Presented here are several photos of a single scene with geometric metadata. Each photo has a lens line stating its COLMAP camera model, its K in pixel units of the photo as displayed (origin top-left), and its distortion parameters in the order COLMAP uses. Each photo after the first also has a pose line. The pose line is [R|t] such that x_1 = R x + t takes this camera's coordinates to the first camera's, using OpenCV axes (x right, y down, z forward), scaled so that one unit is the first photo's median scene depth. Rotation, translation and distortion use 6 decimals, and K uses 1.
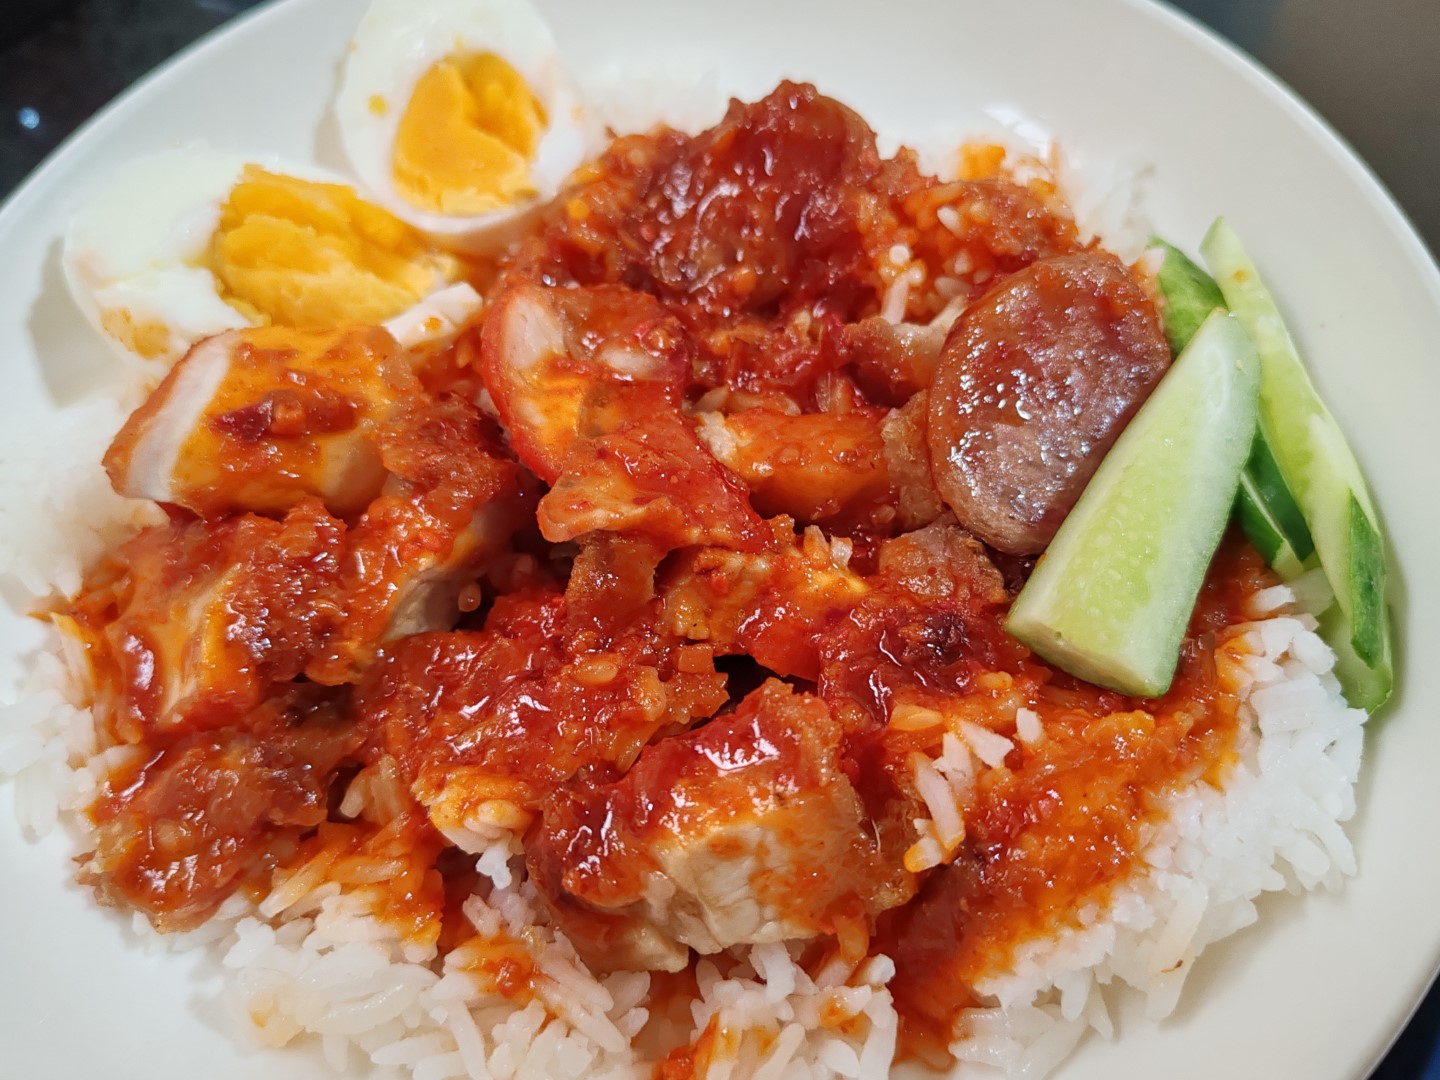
lens RADIAL K [[1141.1, 0, 722.5], [0, 1141.1, 535.1], [0, 0, 1]] dist [-0.043918, -0.016682]
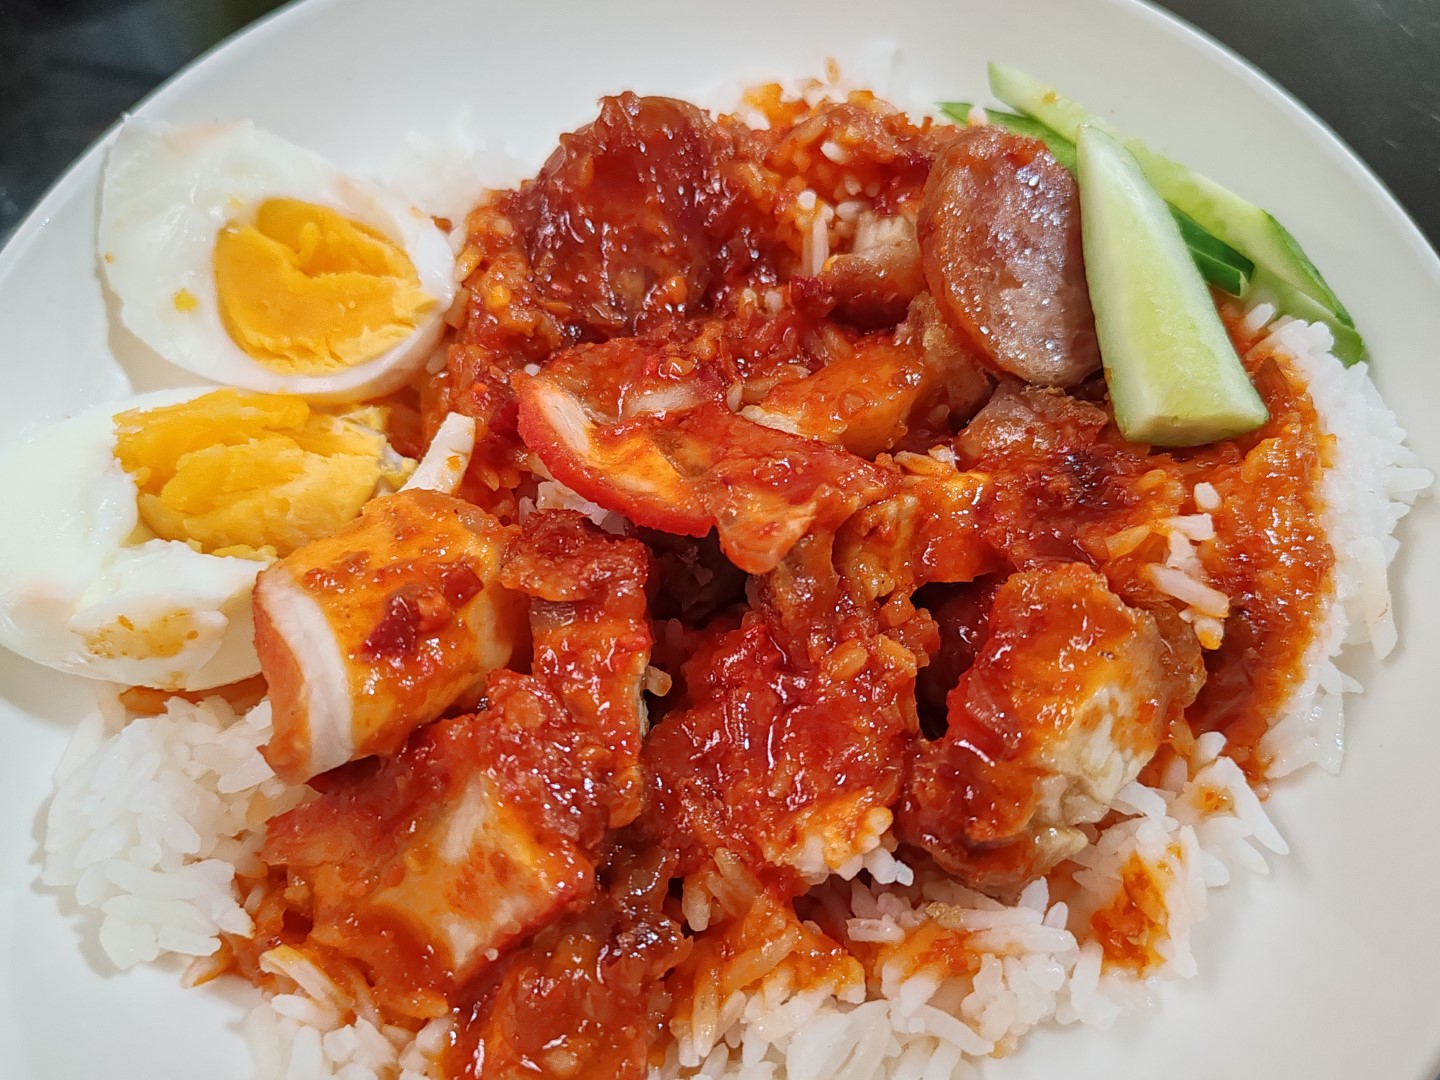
lens RADIAL K [[1141.1, 0, 722.9], [0, 1141.1, 546.2], [0, 0, 1]] dist [-0.043918, -0.016682]
pose [[0.817929, -0.492048, 0.298128, -0.437717], [0.489383, 0.867502, 0.089130, -0.114095], [-0.302483, 0.072997, 0.950355, 0.046145]]
